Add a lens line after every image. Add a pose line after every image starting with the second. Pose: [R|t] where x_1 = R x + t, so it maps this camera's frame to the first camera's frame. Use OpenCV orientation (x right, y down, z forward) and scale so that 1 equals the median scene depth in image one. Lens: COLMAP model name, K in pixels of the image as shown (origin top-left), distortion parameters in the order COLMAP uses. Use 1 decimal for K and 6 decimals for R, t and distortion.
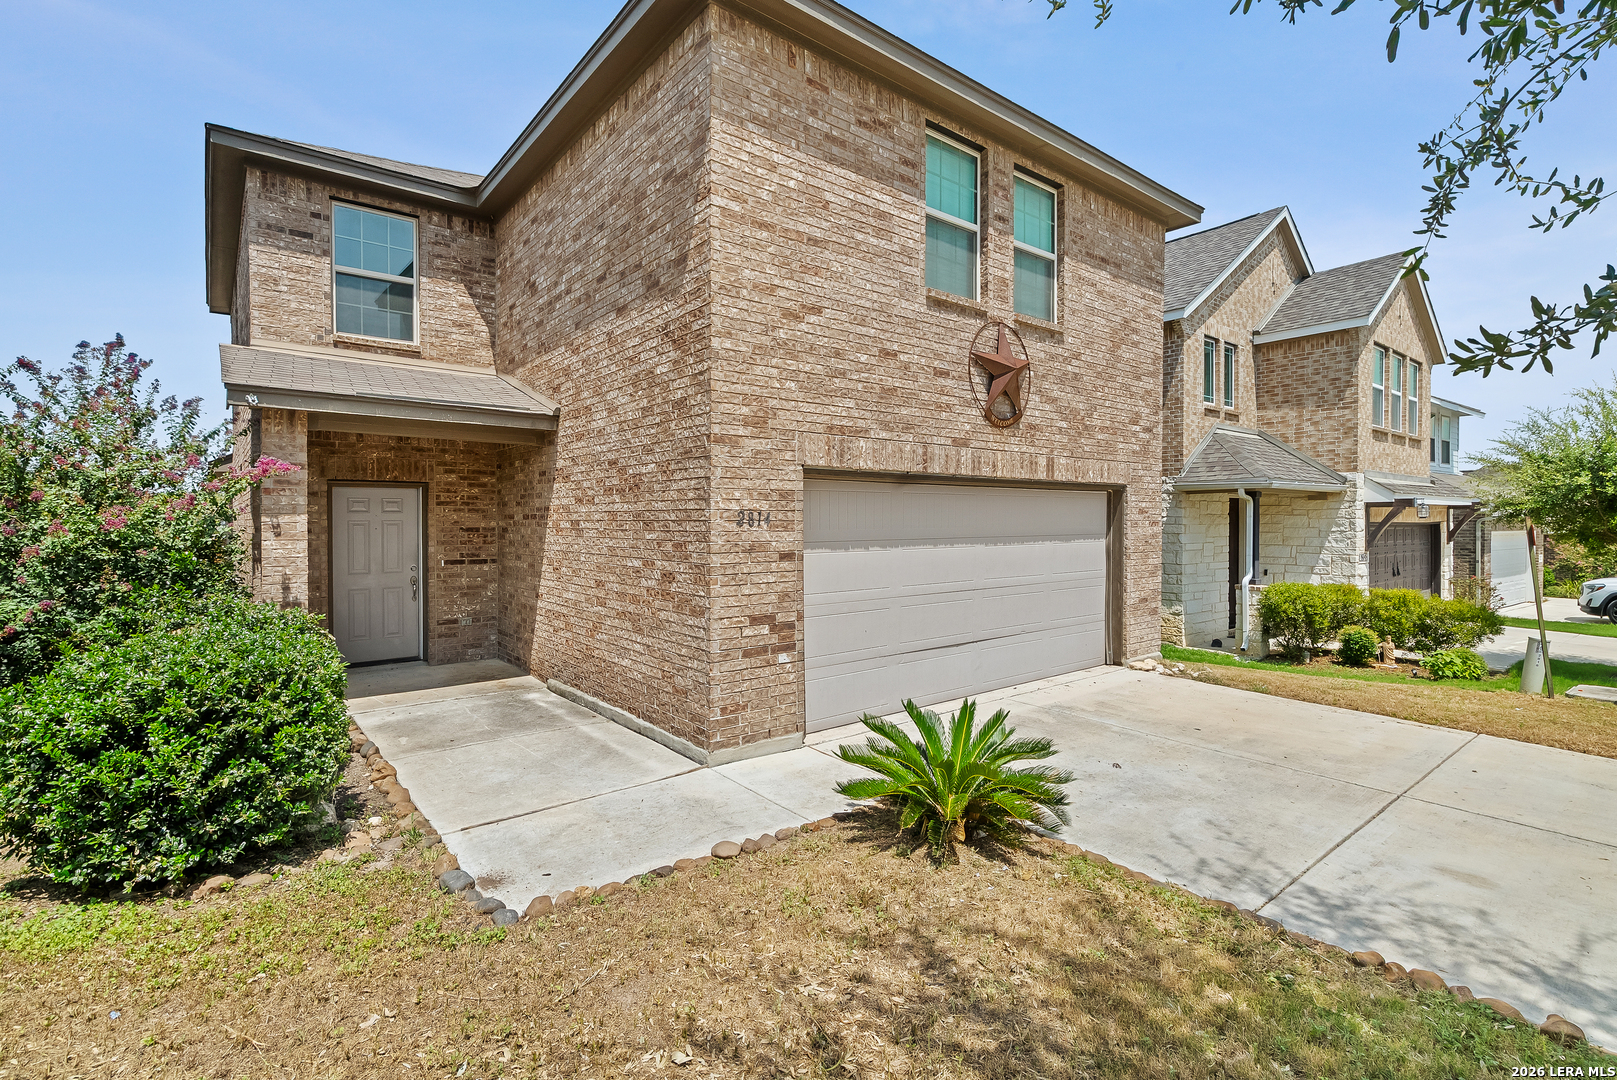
lens RADIAL K [[754.3, 0, 812.8], [0, 754.3, 533.9], [0, 0, 1]] dist [-0.002794, -0.000101]
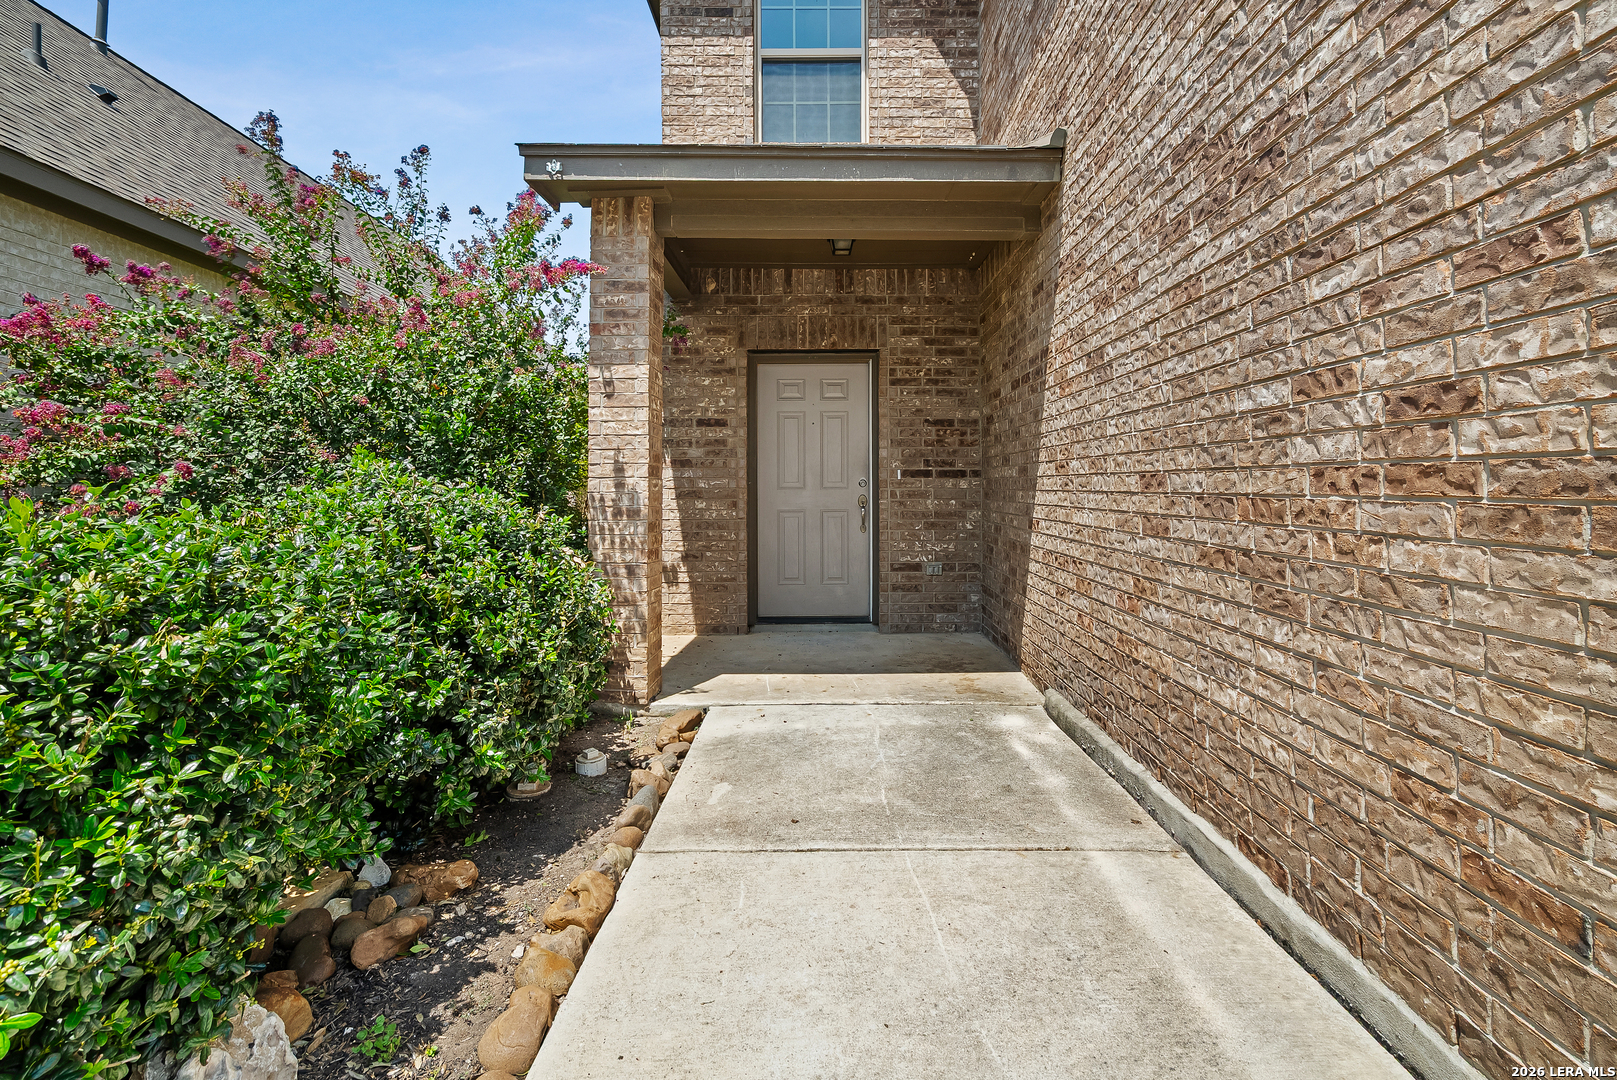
lens RADIAL K [[782.1, 0, 817.1], [0, 782.1, 480.3], [0, 0, 1]] dist [-0.001218, 0.000222]
pose [[0.772143, -0.008893, -0.635386, -0.143749], [-0.006958, 0.999724, -0.022448, 0.069934], [0.635410, 0.021754, 0.771868, 0.522220]]
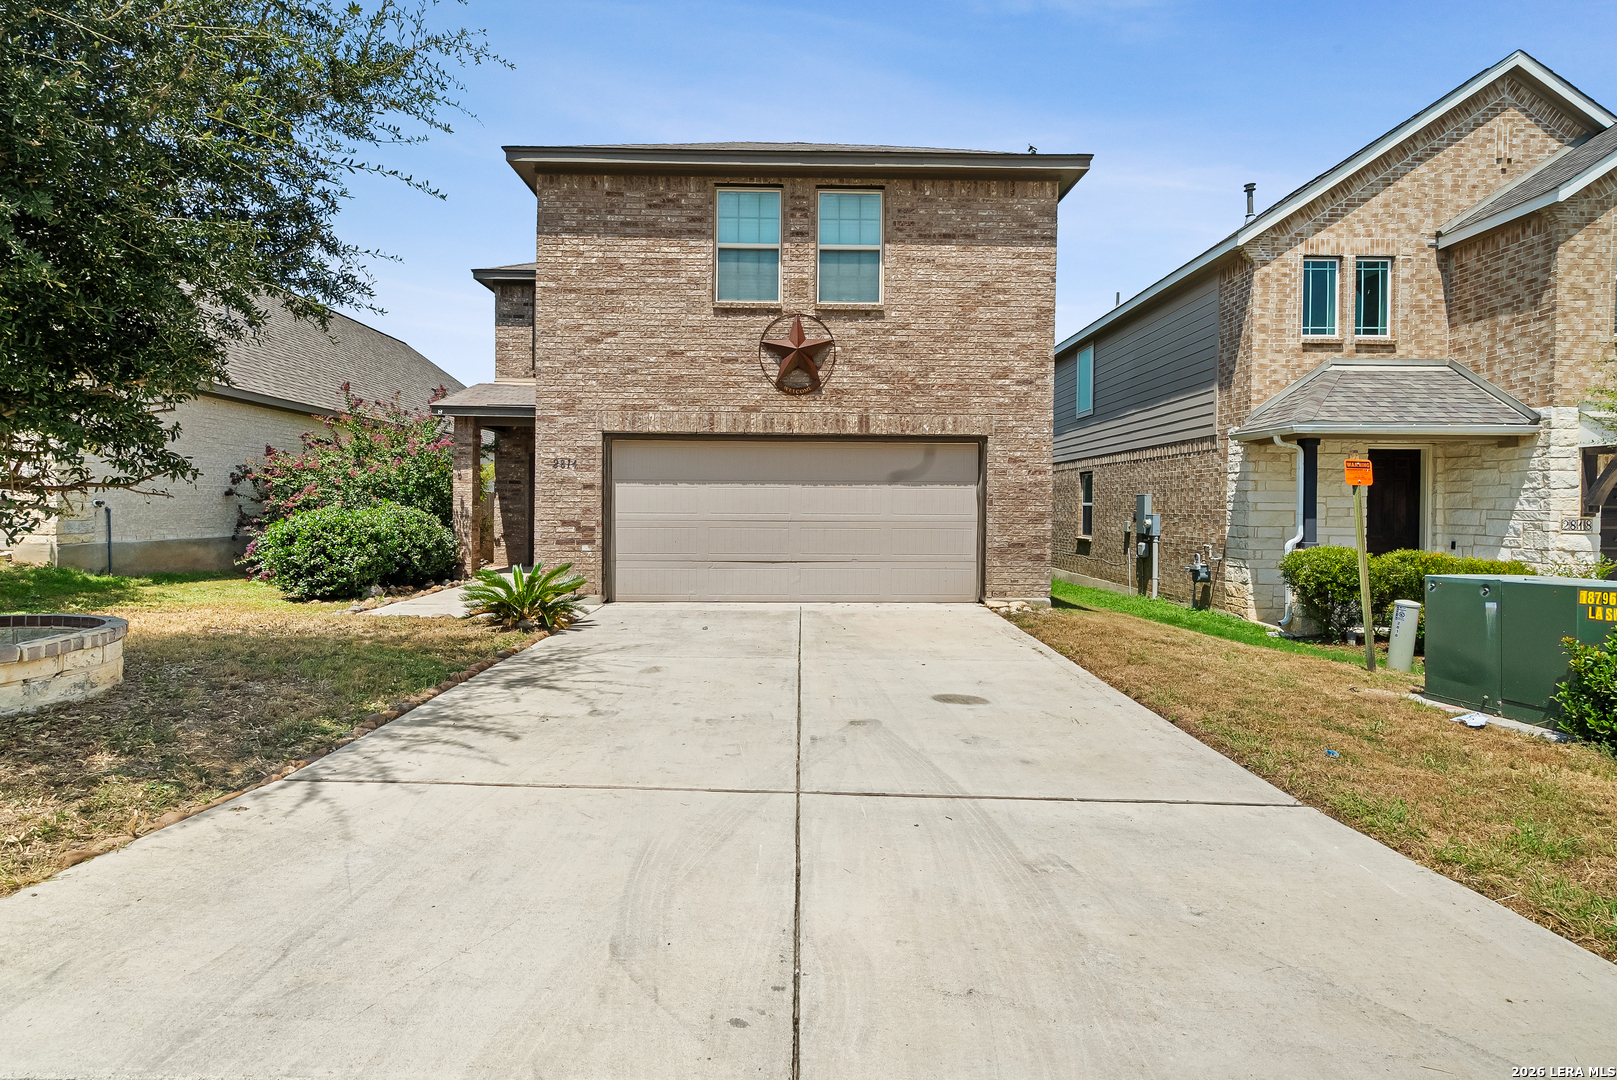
lens RADIAL K [[781.0, 0, 808.2], [0, 781.0, 516.9], [0, 0, 1]] dist [-0.002872, -0.000026]
pose [[0.791829, 0.017023, -0.610506, 1.065748], [-0.019638, 0.999804, 0.002409, 0.063256], [0.610427, 0.010082, 0.792008, -0.046185]]
